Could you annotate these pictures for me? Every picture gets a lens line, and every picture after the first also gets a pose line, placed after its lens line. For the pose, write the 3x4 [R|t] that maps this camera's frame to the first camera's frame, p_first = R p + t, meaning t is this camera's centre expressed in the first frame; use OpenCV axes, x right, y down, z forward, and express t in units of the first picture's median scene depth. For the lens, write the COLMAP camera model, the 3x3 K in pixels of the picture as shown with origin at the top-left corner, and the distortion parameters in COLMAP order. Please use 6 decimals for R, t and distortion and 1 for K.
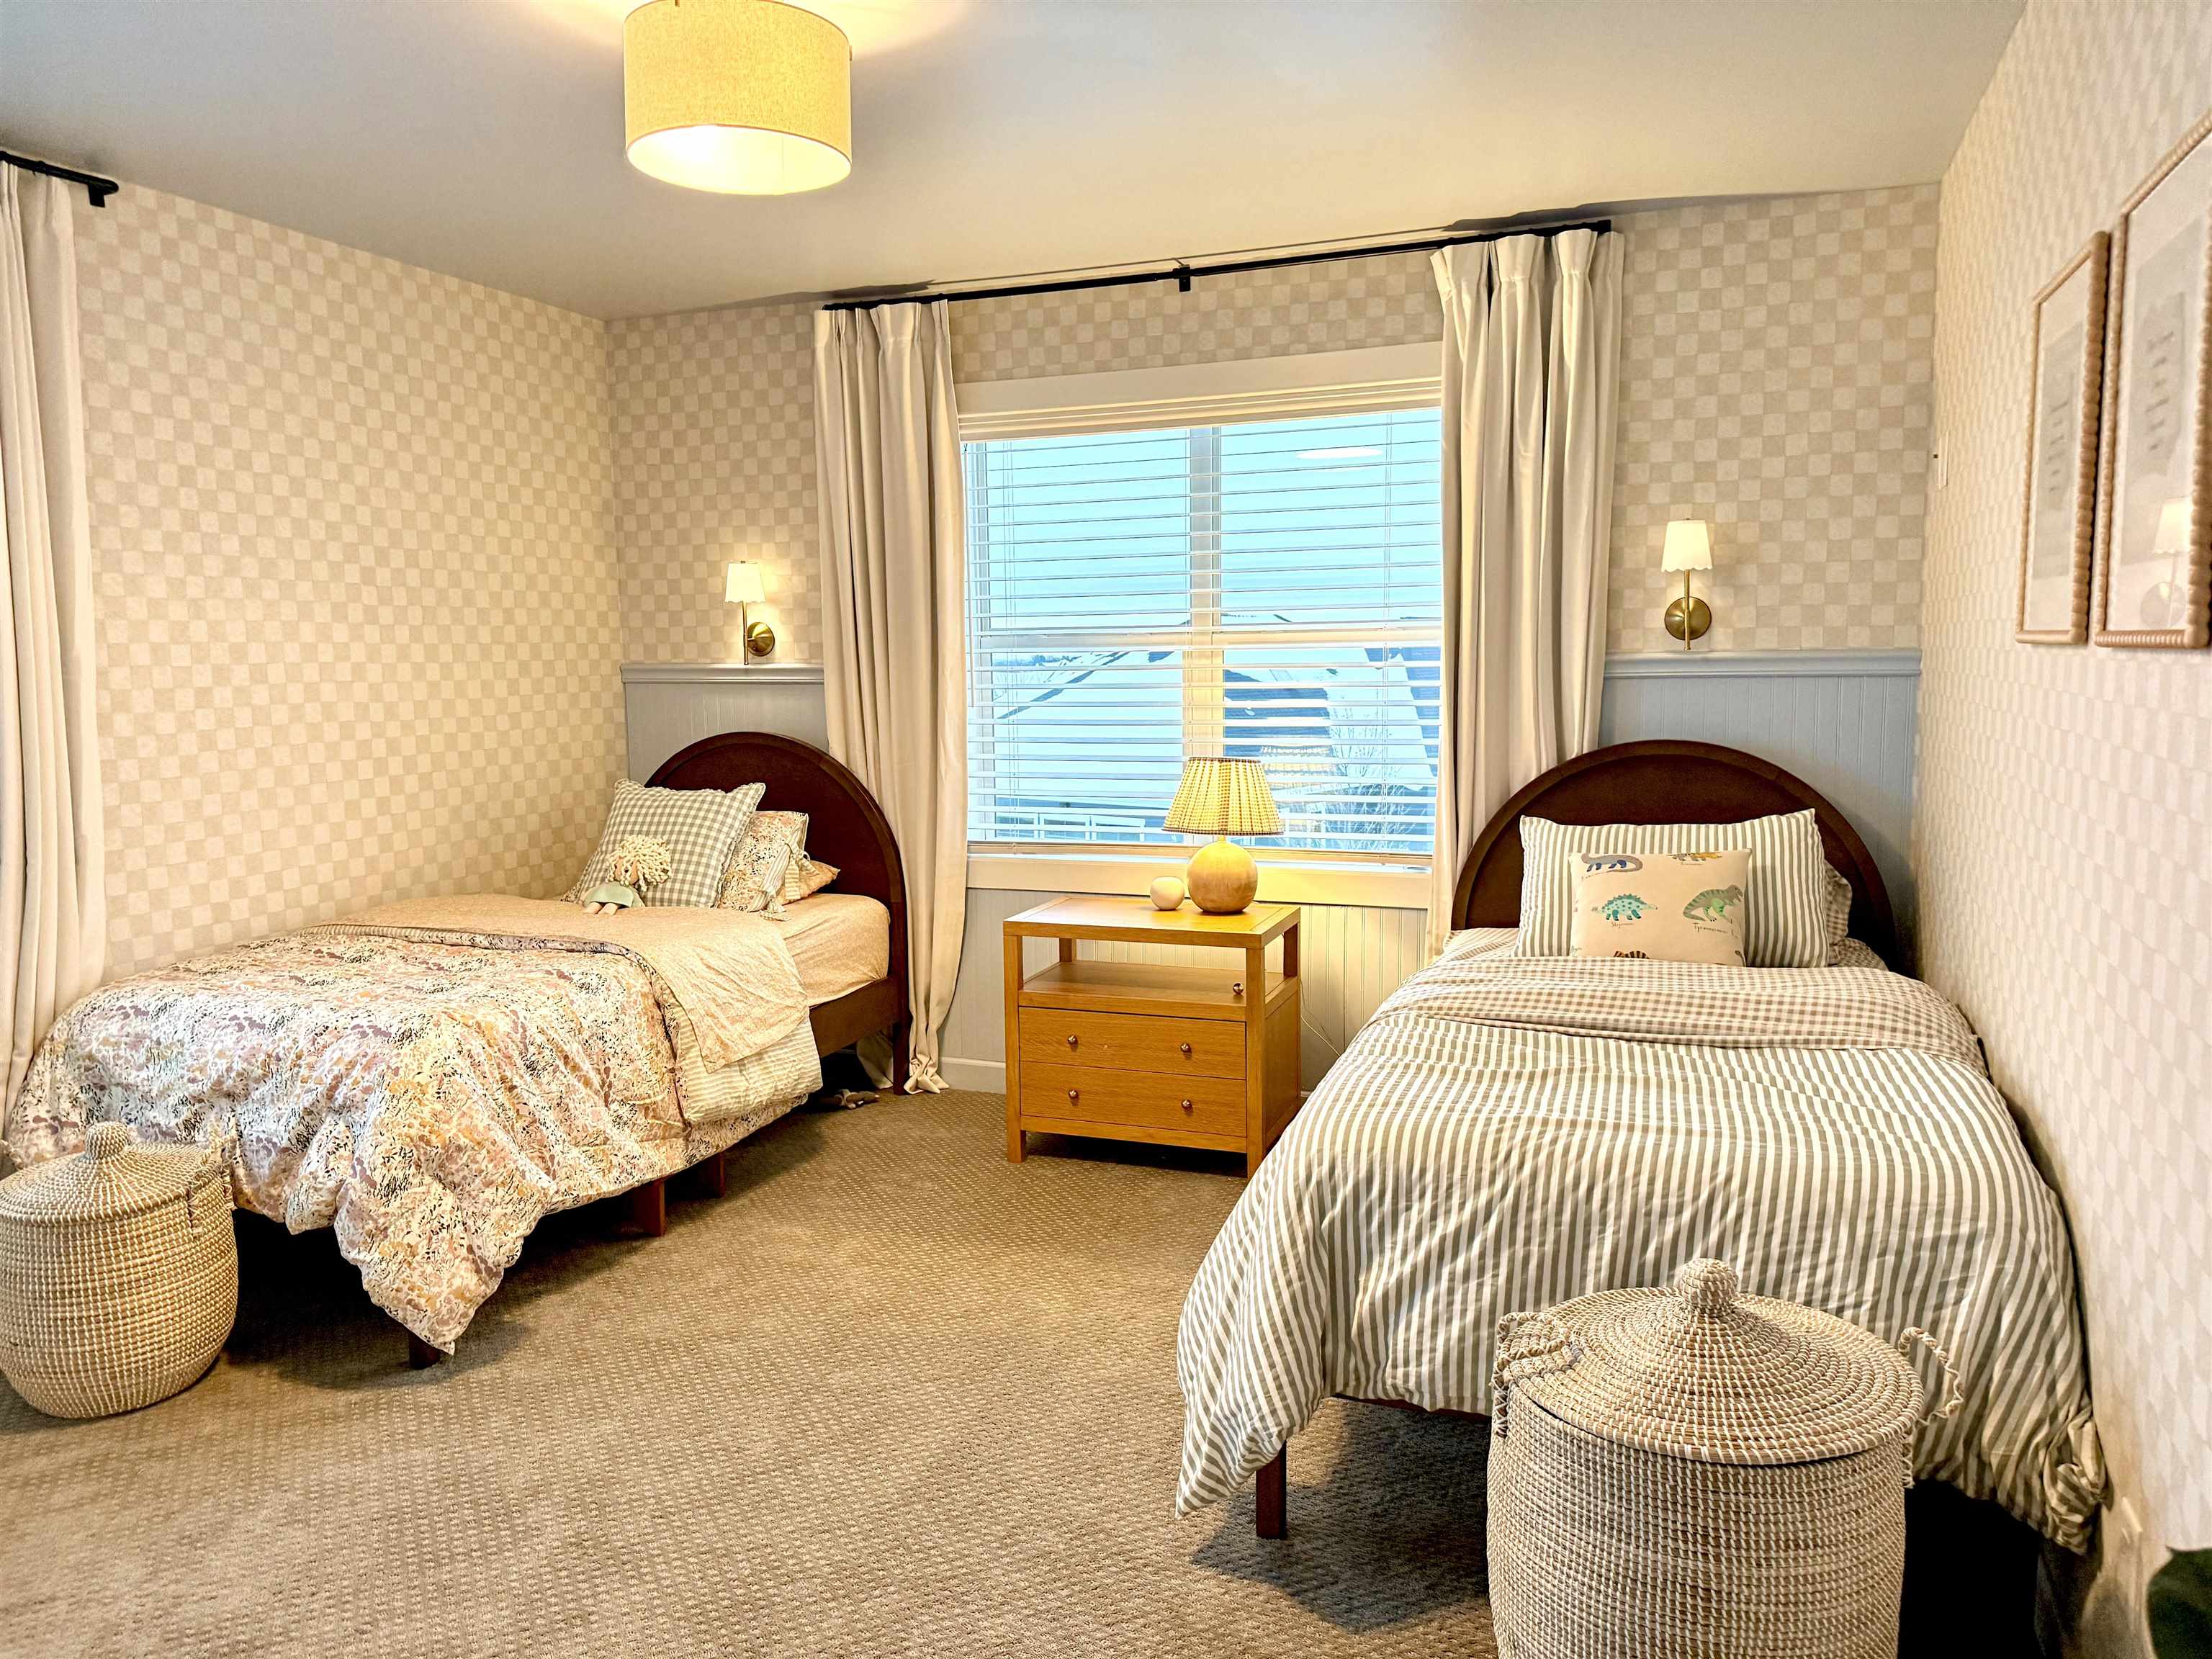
lens RADIAL K [[1535.2, 0, 1106.0], [0, 1535.2, 829.5], [0, 0, 1]] dist [0.030513, -0.028204]
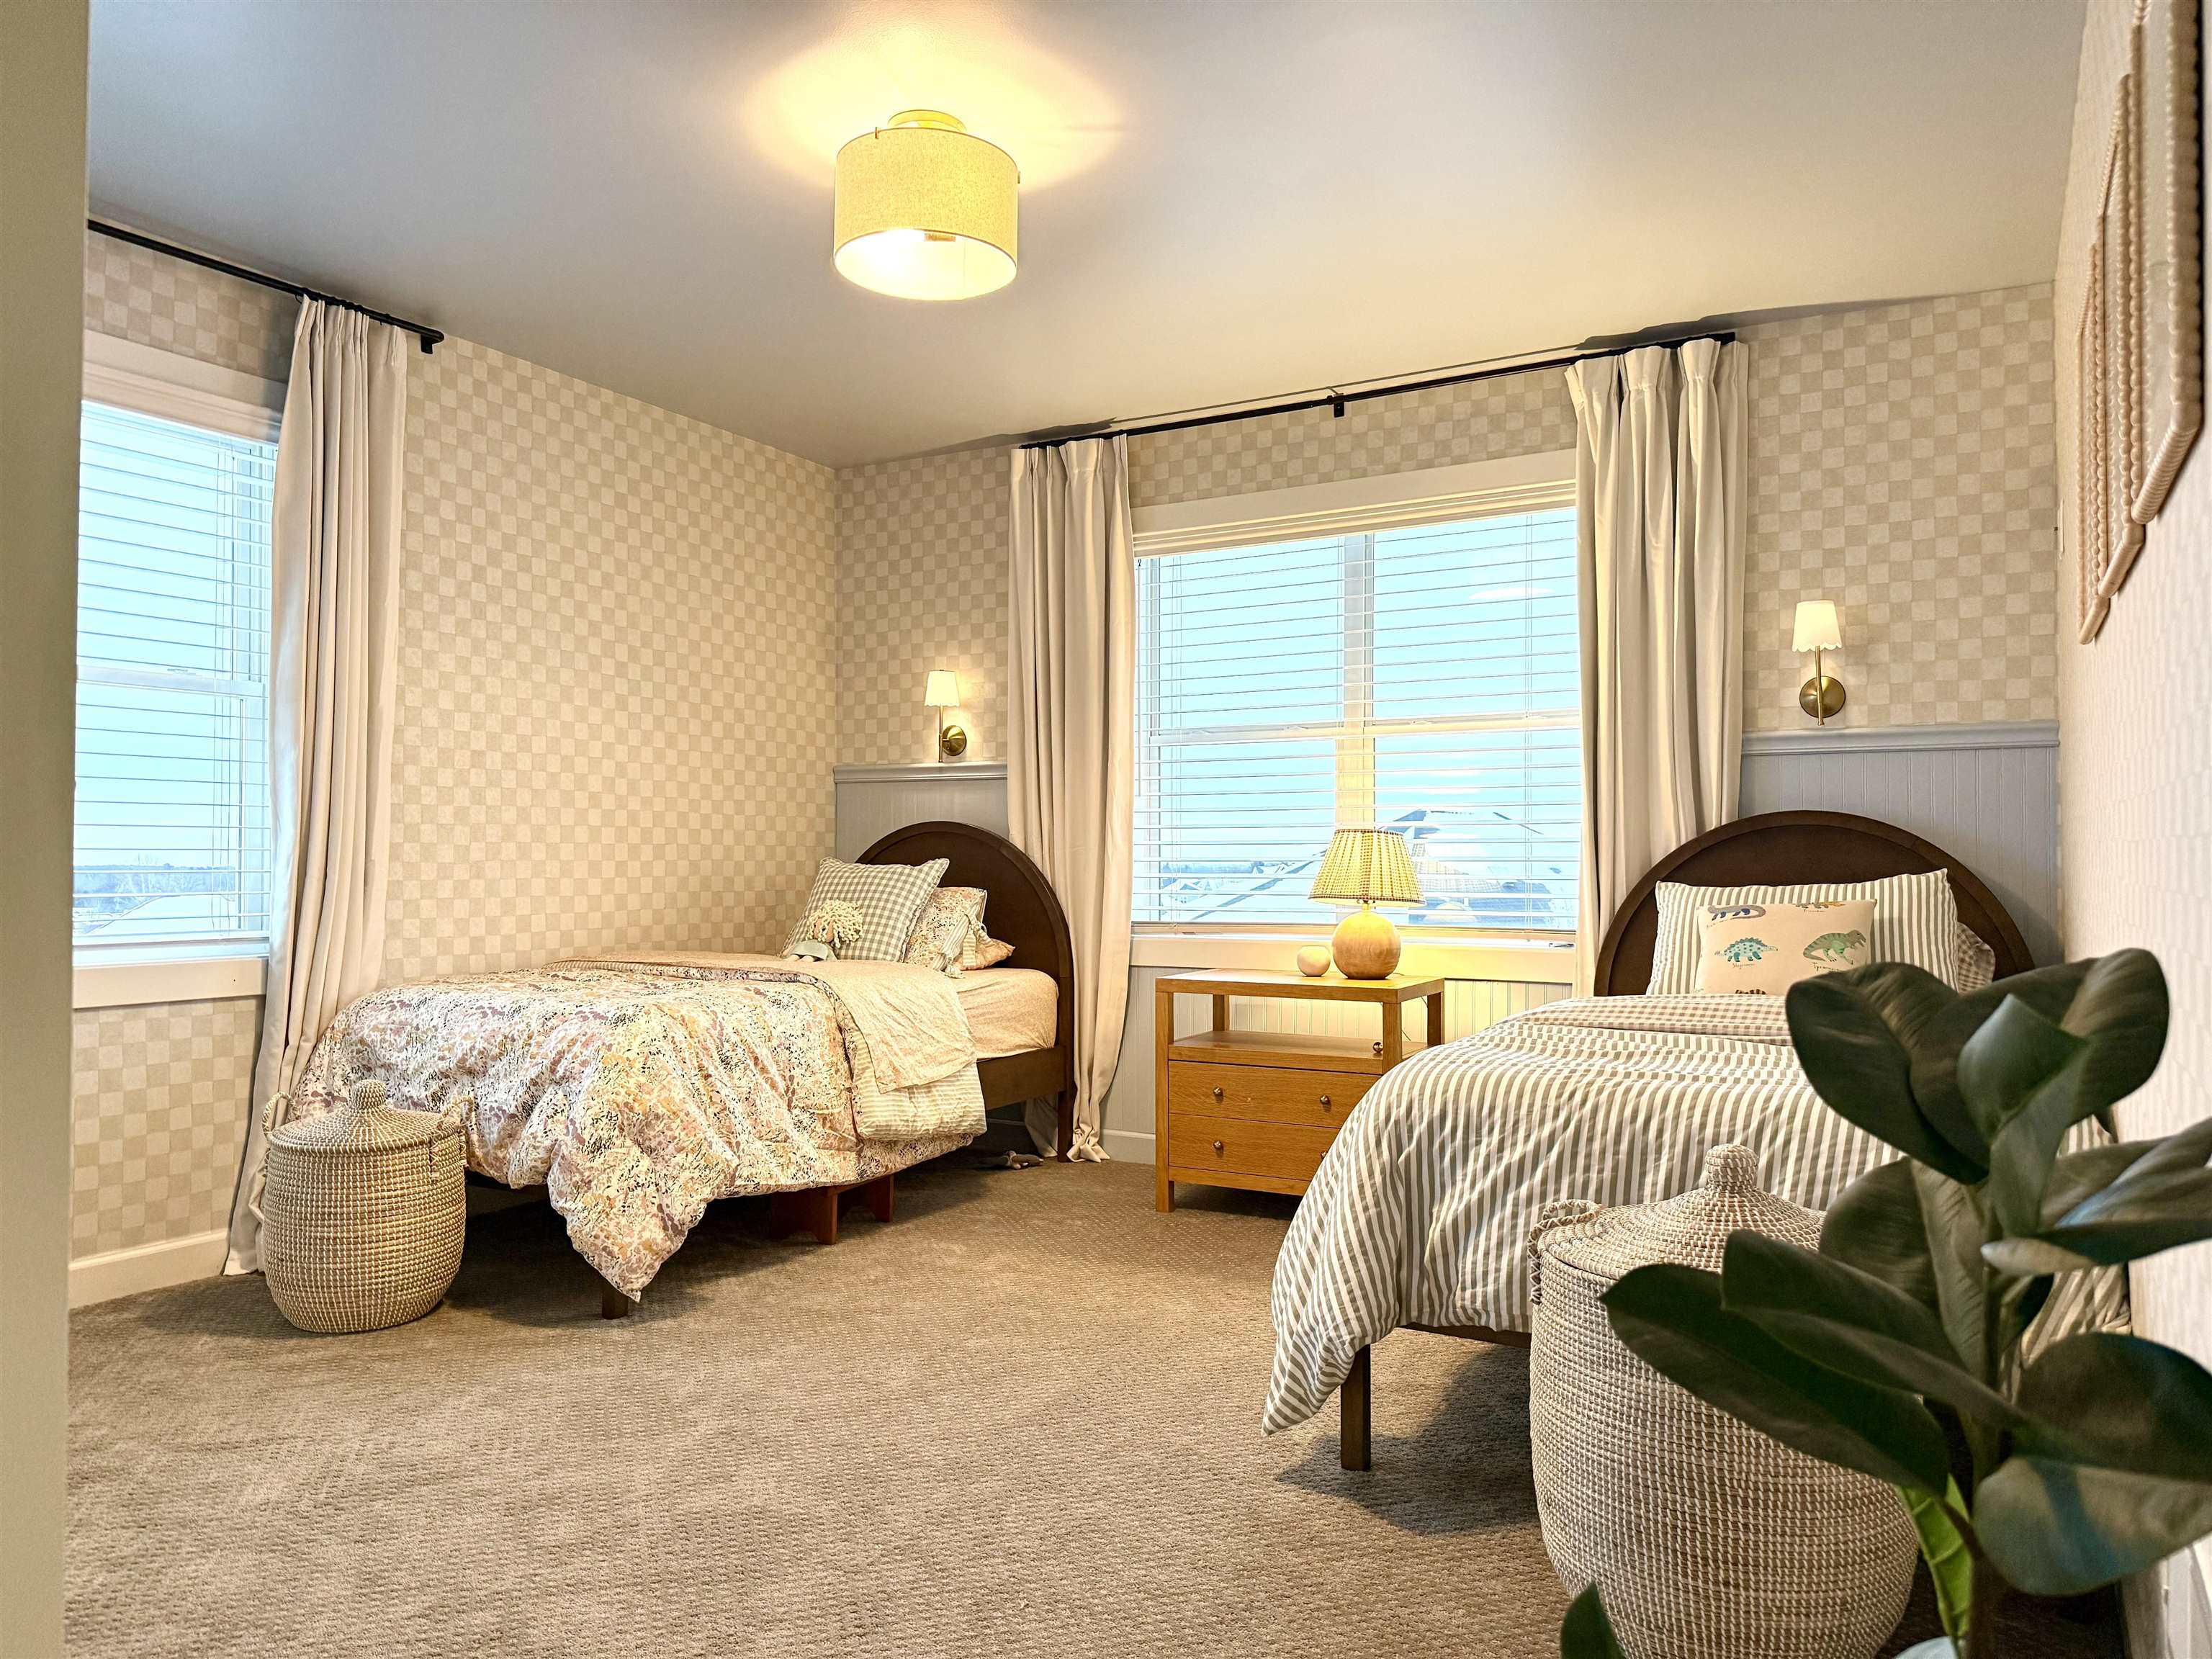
lens RADIAL K [[1511.7, 0, 1106.0], [0, 1511.7, 829.5], [0, 0, 1]] dist [0.061609, -0.079887]
pose [[0.990509, 0.012102, -0.136912, 0.049053], [-0.028575, 0.992483, -0.118998, 0.098181], [0.134443, 0.121781, 0.983410, -0.068064]]
